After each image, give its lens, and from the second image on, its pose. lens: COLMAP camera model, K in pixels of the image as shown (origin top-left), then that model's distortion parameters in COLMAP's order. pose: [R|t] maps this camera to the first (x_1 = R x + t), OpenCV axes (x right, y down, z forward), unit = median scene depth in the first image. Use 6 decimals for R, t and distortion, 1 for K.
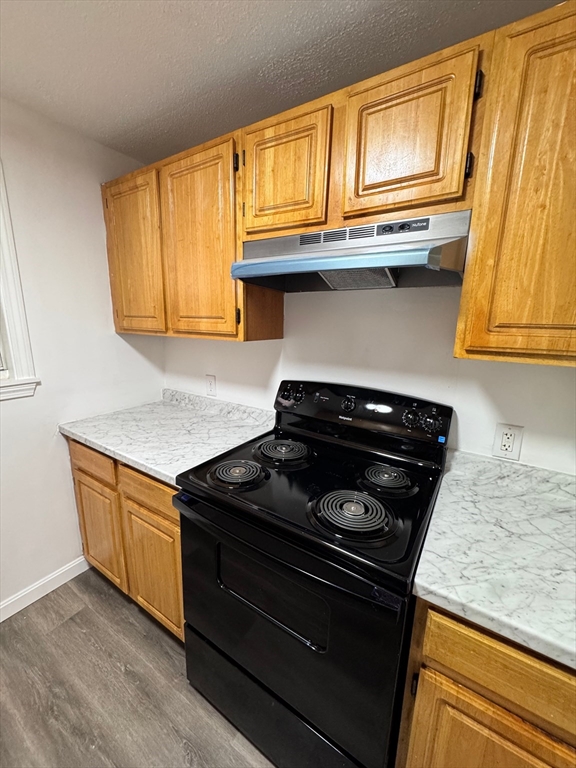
lens RADIAL K [[304.9, 0, 289.8], [0, 304.9, 383.5], [0, 0, 1]] dist [0.000215, -0.000099]
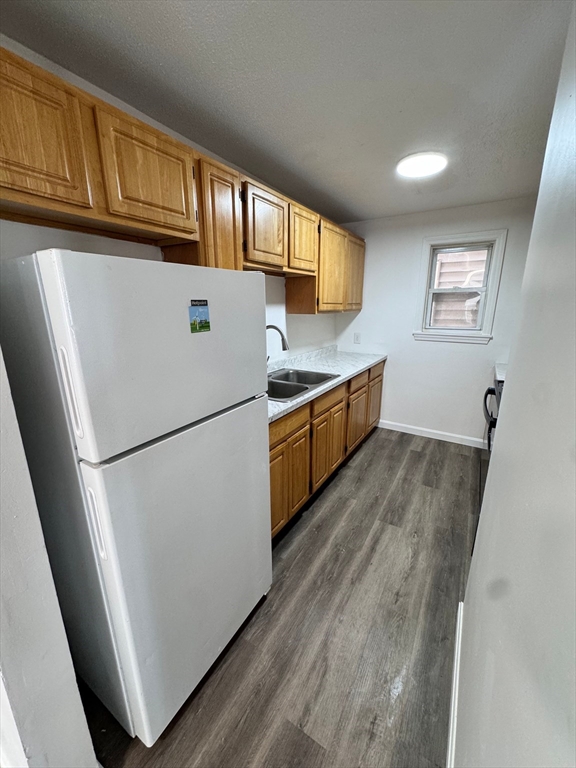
lens RADIAL K [[304.9, 0, 287.9], [0, 304.9, 384.2], [0, 0, 1]] dist [0.000215, -0.000099]
pose [[0.011403, 0.235827, -0.971728, 1.322235], [-0.205522, 0.951596, 0.228530, 0.115886], [0.978586, 0.197106, 0.059319, -0.403496]]
